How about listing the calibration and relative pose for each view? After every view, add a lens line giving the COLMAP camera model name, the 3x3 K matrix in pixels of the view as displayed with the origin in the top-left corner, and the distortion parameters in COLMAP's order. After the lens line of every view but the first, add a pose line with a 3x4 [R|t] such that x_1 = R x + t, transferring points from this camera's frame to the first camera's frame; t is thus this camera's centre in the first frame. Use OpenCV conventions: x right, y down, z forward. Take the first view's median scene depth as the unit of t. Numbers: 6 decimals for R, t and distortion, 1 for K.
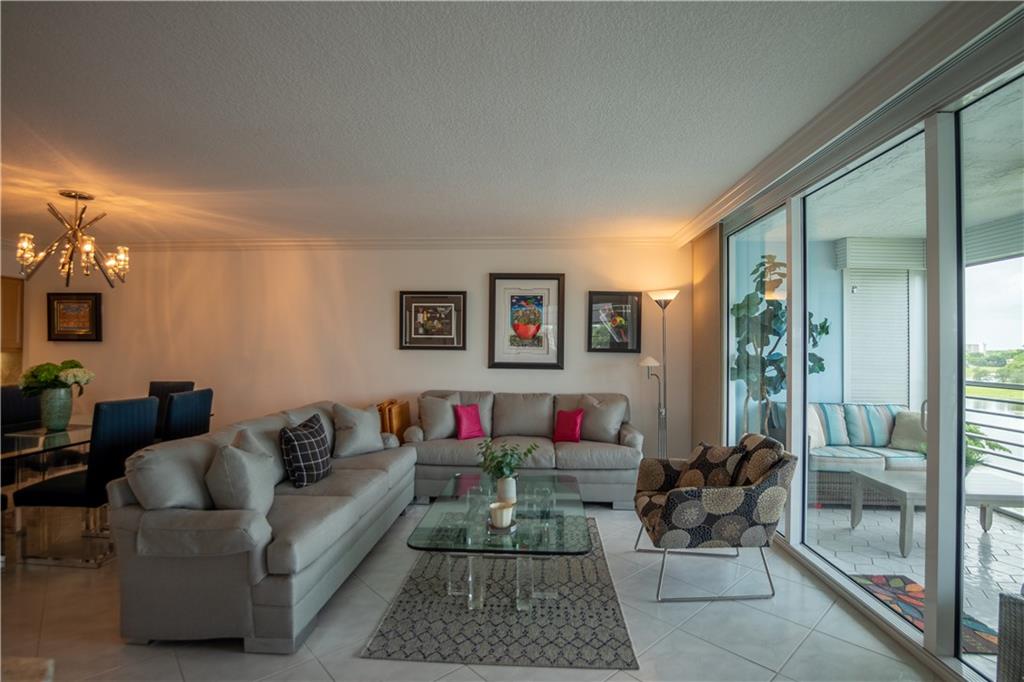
lens RADIAL K [[490.1, 0, 510.4], [0, 490.1, 344.5], [0, 0, 1]] dist [-0.033728, 0.003804]
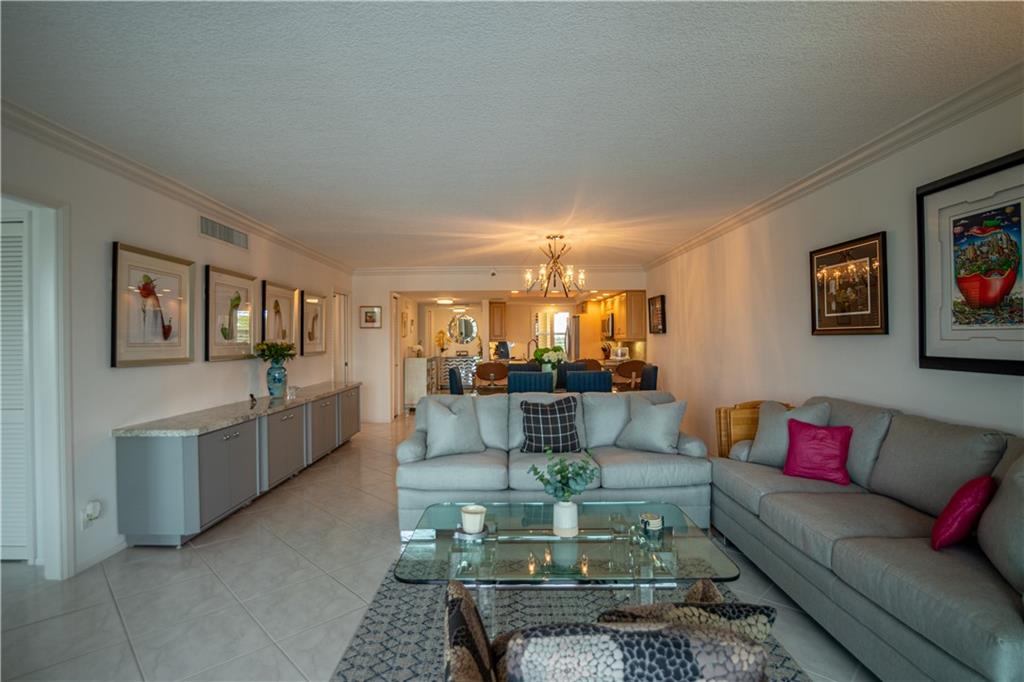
lens RADIAL K [[490.1, 0, 496.4], [0, 490.1, 343.7], [0, 0, 1]] dist [-0.033728, 0.003804]
pose [[0.047151, 0.000324, -0.998888, 0.511424], [0.016081, 0.999870, 0.001084, 0.016685], [0.998758, -0.016114, 0.047139, 0.590041]]
